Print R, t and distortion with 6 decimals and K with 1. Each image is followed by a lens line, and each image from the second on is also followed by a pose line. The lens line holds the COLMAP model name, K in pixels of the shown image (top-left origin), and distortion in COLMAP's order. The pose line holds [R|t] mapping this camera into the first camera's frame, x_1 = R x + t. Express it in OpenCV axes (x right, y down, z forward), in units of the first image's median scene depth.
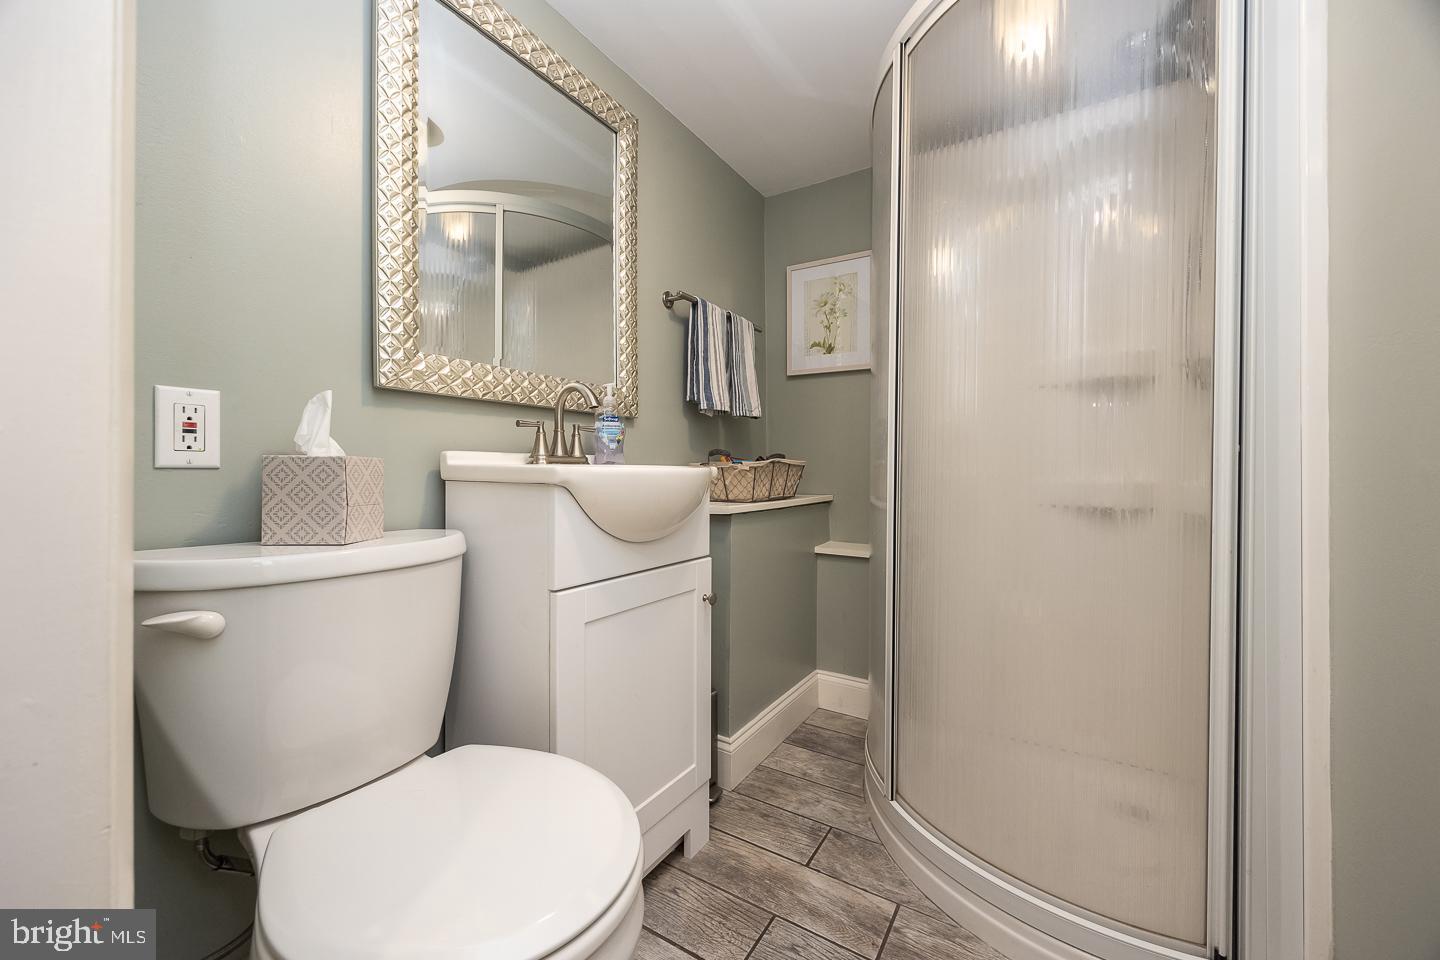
lens RADIAL K [[560.3, 0, 720.5], [0, 560.3, 476.4], [0, 0, 1]] dist [-0.002996, -0.000915]
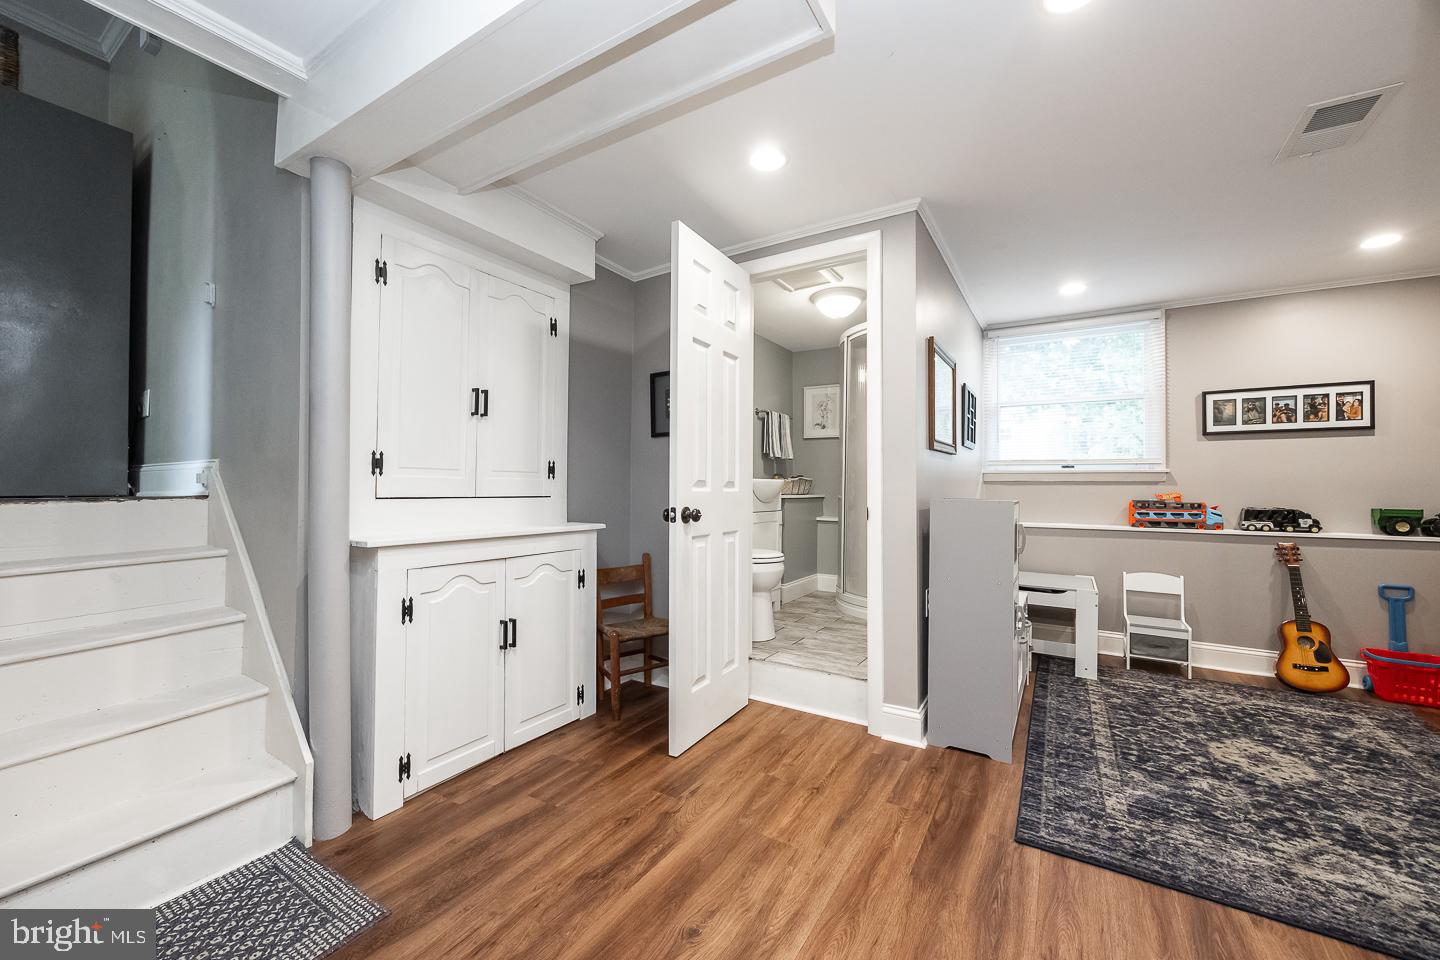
lens RADIAL K [[560.3, 0, 720.4], [0, 560.3, 482.6], [0, 0, 1]] dist [-0.002996, -0.000915]
pose [[0.999915, 0.009062, 0.009353, -0.252400], [-0.008942, 0.999878, -0.012773, 0.022625], [-0.009468, 0.012688, 0.999875, -1.321438]]
